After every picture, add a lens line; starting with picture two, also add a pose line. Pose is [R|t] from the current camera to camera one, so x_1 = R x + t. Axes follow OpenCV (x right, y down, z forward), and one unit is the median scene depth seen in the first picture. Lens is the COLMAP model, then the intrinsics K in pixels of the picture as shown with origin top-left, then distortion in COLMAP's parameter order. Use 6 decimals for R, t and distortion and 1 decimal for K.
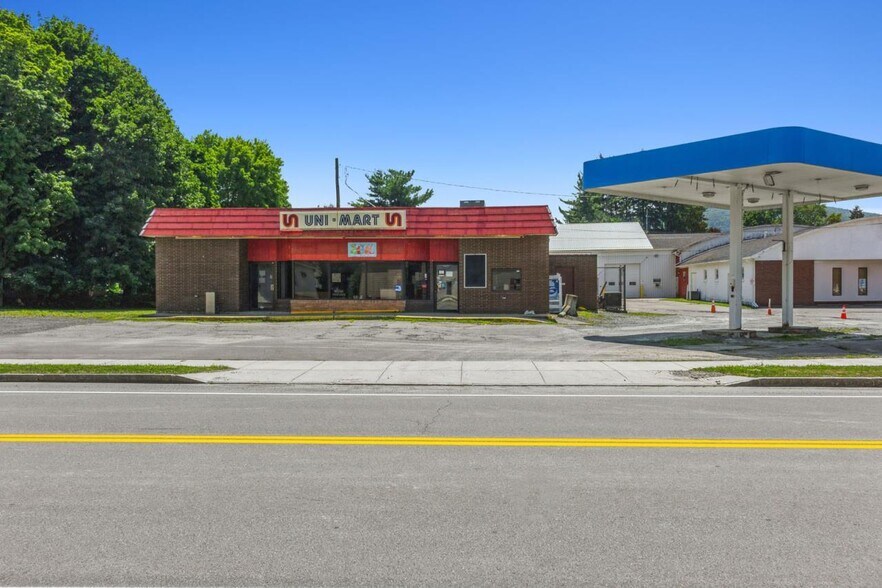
lens RADIAL K [[718.1, 0, 441.6], [0, 718.1, 309.1], [0, 0, 1]] dist [0.033515, -0.000147]
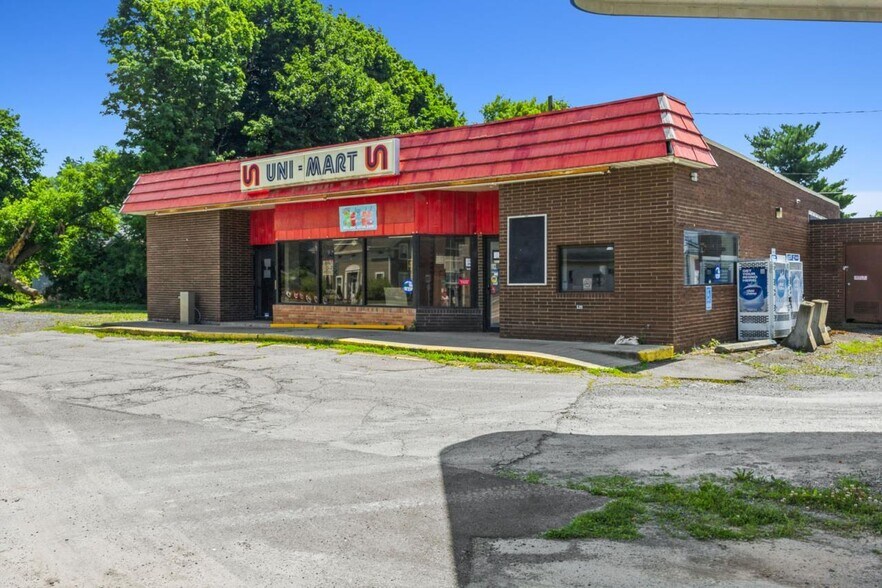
lens RADIAL K [[788.6, 0, 441.0], [0, 788.6, 294.0], [0, 0, 1]] dist [0.004587, 0.001829]
pose [[0.836652, 0.006428, -0.547697, 0.285396], [-0.017770, 0.999723, -0.015413, -0.014431], [0.547446, 0.022628, 0.836535, 0.517682]]
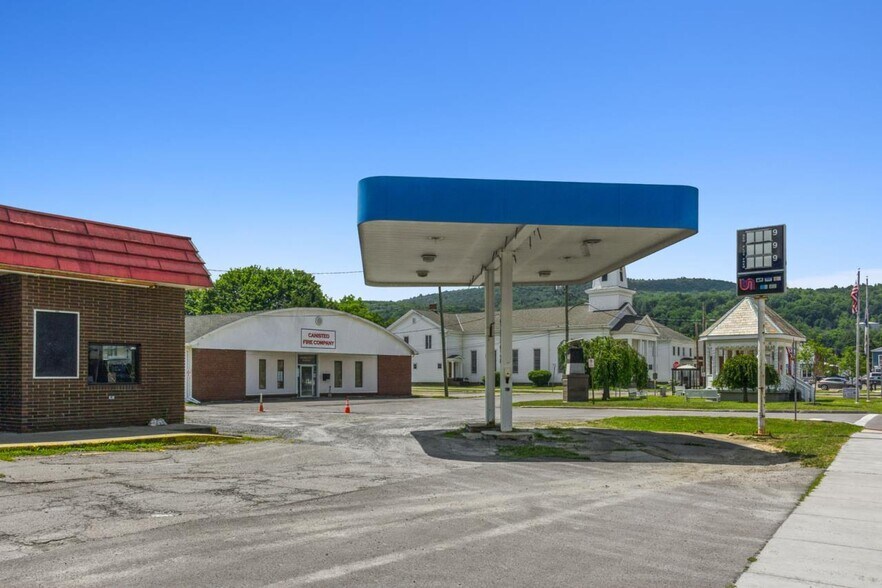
lens RADIAL K [[734.5, 0, 436.3], [0, 734.5, 368.0], [0, 0, 1]] dist [0.010300, 0.002712]
pose [[0.511580, 0.014078, 0.859120, -0.253268], [0.026581, 0.999128, -0.032200, -0.013382], [-0.858824, 0.039309, 0.510760, 0.506968]]
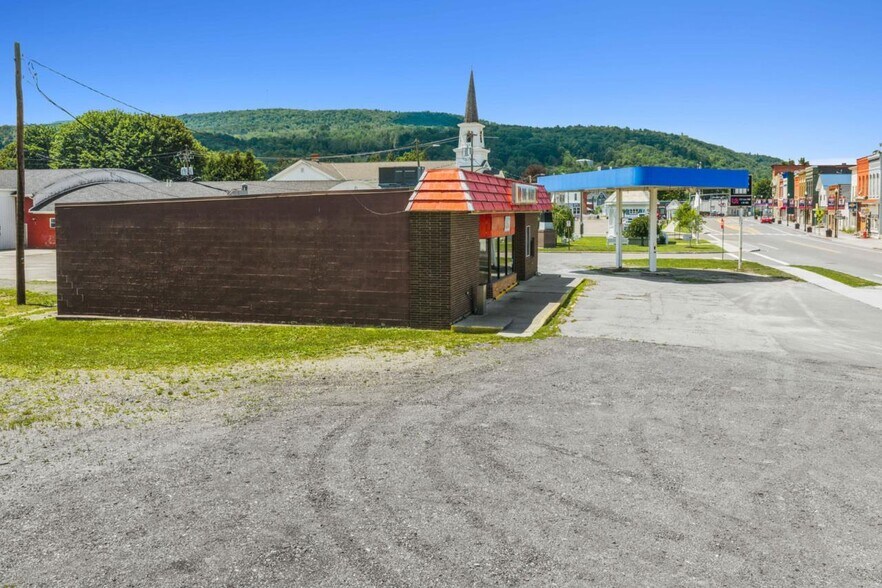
lens RADIAL K [[741.4, 0, 443.1], [0, 741.4, 247.6], [0, 0, 1]] dist [-0.000614, -0.001441]
pose [[0.175358, -0.055136, 0.982960, -1.085540], [0.035600, 0.998133, 0.049636, -0.103611], [-0.983861, 0.026290, 0.176994, 0.912259]]
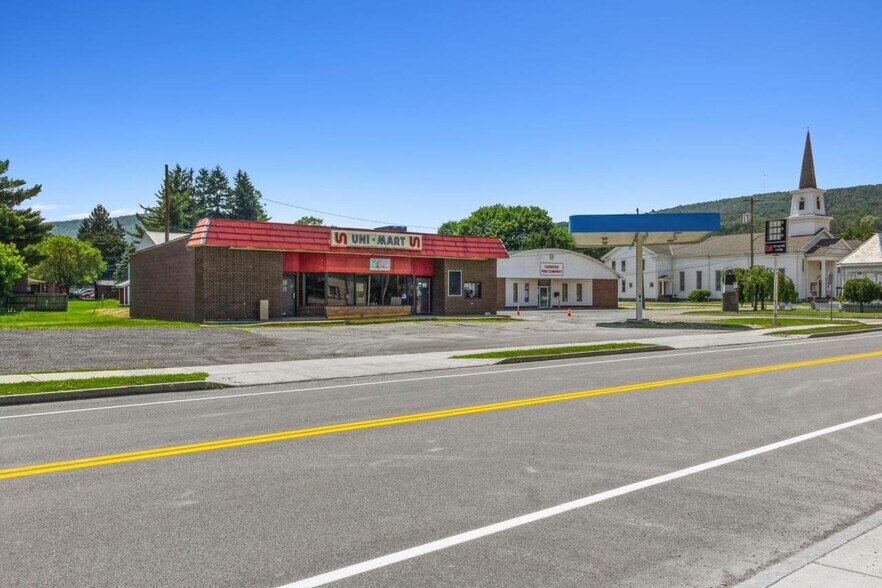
lens RADIAL K [[718.1, 0, 441.6], [0, 718.1, 309.1], [0, 0, 1]] dist [0.033515, -0.000147]
pose [[0.748162, -0.011569, 0.663415, -0.838897], [0.020388, 0.999777, -0.005558, 0.001319], [-0.663202, 0.017684, 0.748231, 0.025495]]
